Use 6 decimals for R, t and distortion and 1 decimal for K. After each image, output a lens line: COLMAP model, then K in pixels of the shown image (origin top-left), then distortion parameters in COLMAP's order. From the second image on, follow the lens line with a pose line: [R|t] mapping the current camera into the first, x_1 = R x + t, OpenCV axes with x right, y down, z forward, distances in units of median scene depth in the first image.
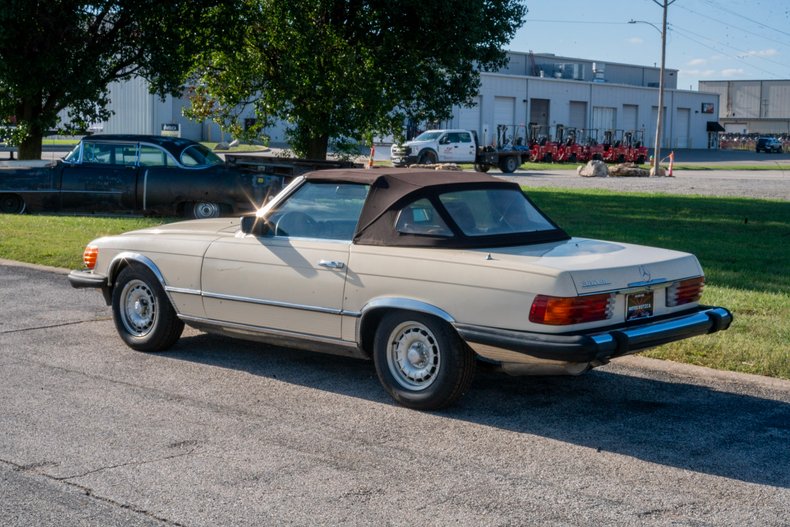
lens RADIAL K [[1240.4, 0, 395.0], [0, 1240.4, 263.5], [0, 0, 1]] dist [0.001192, -0.082899]
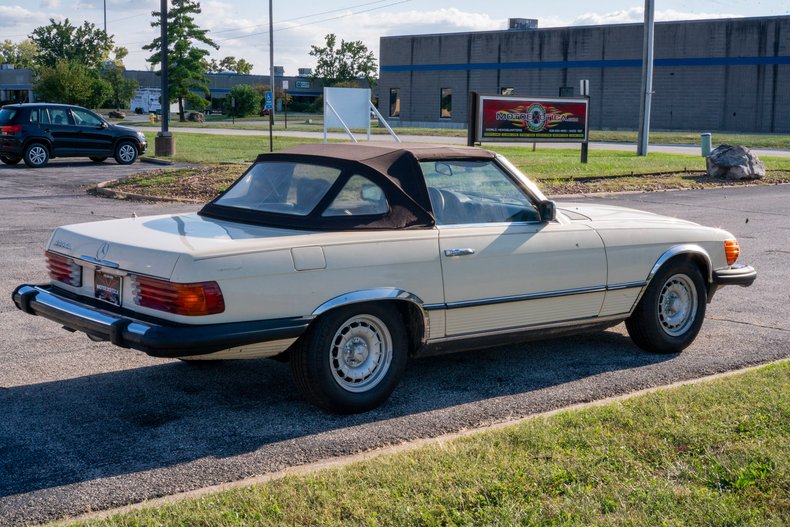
lens RADIAL K [[1199.0, 0, 410.6], [0, 1199.0, 263.8], [0, 0, 1]] dist [-0.009943, -0.100535]
pose [[-0.169952, 0.103229, -0.980031, 0.950021], [-0.120488, 0.984860, 0.124633, -0.109787], [0.978059, 0.139264, -0.154941, 1.280567]]
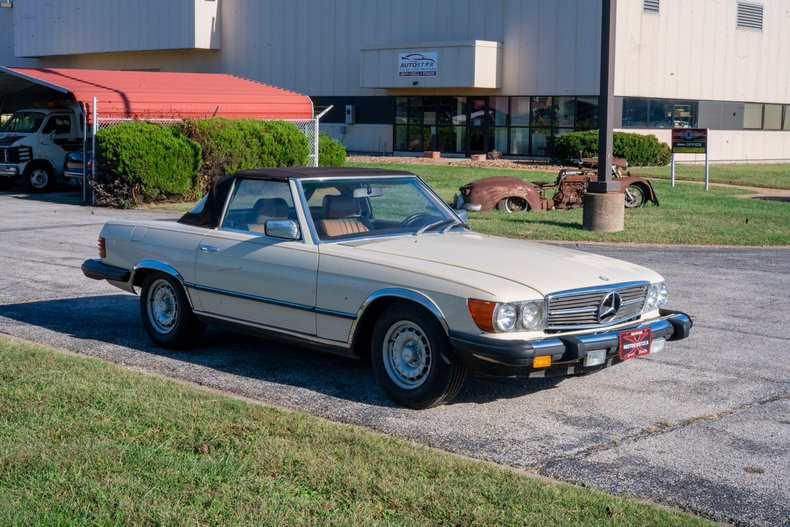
lens RADIAL K [[1219.1, 0, 395.0], [0, 1219.1, 263.5], [0, 0, 1]] dist [-0.018898, -0.035619]
pose [[-0.995555, -0.044568, 0.082970, -0.163832], [-0.025683, 0.976031, 0.216113, -0.249846], [-0.090613, 0.213021, -0.972837, 2.265529]]
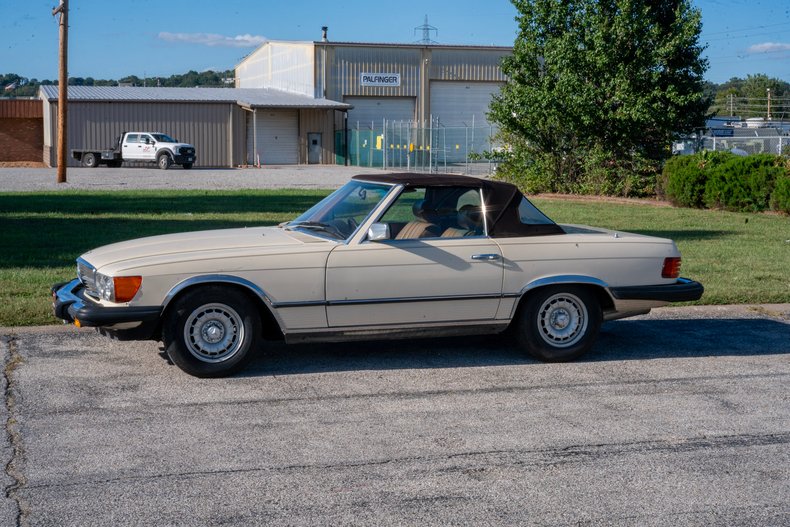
lens RADIAL K [[1240.4, 0, 395.0], [0, 1240.4, 263.5], [0, 0, 1]] dist [0.001192, -0.082899]
pose [[0.536572, -0.102545, 0.837601, -1.083715], [0.090477, 0.993858, 0.063715, -0.075608], [-0.838990, 0.041596, 0.542554, 0.437895]]
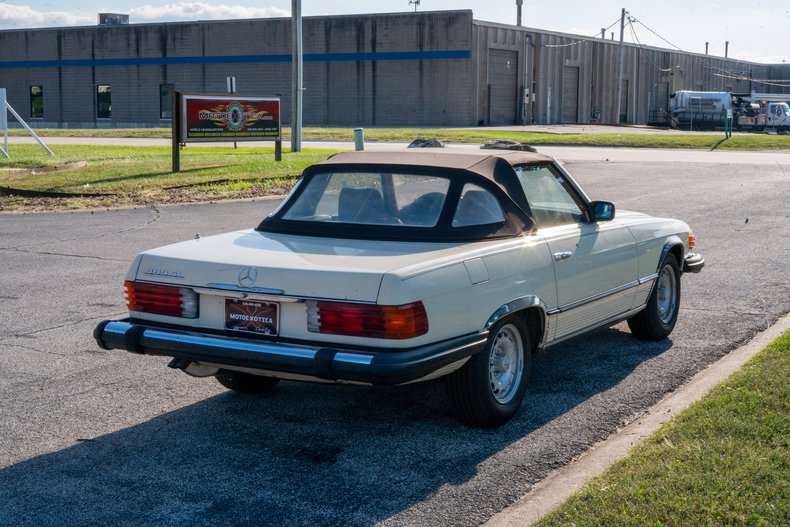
lens RADIAL K [[1199.0, 0, 410.6], [0, 1199.0, 263.8], [0, 0, 1]] dist [-0.009943, -0.100535]
pose [[0.187115, 0.106360, -0.976563, 0.930030], [-0.099070, 0.991096, 0.088961, -0.075952], [0.977330, 0.080102, 0.195986, 0.903195]]
